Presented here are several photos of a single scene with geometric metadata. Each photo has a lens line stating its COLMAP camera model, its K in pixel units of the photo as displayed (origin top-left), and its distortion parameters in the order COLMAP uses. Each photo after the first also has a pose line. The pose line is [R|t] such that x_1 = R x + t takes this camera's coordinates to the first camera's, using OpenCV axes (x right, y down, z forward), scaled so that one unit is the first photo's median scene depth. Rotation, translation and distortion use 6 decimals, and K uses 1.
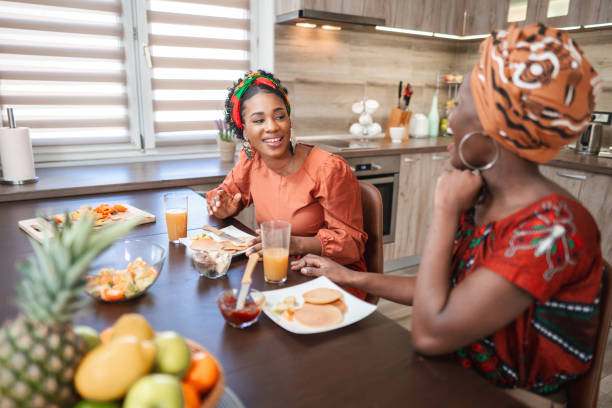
lens RADIAL K [[456.8, 0, 303.5], [0, 456.8, 202.7], [0, 0, 1]] dist [-0.037714, 0.046139]
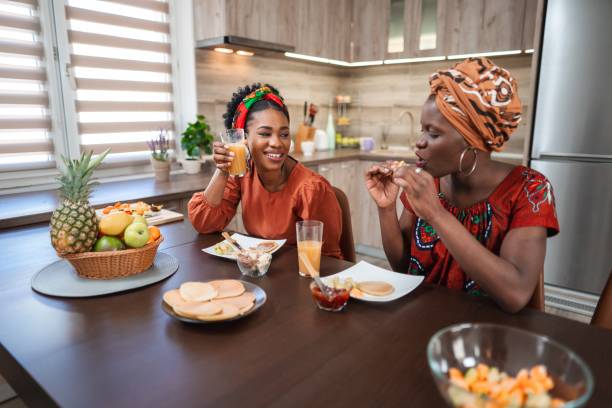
lens RADIAL K [[435.4, 0, 308.8], [0, 435.4, 204.6], [0, 0, 1]] dist [-0.014799, 0.010014]
pose [[0.942982, -0.084719, 0.321880, -0.178915], [0.095907, 0.995208, -0.019030, 0.011532], [-0.318726, 0.048815, 0.946589, -0.018146]]
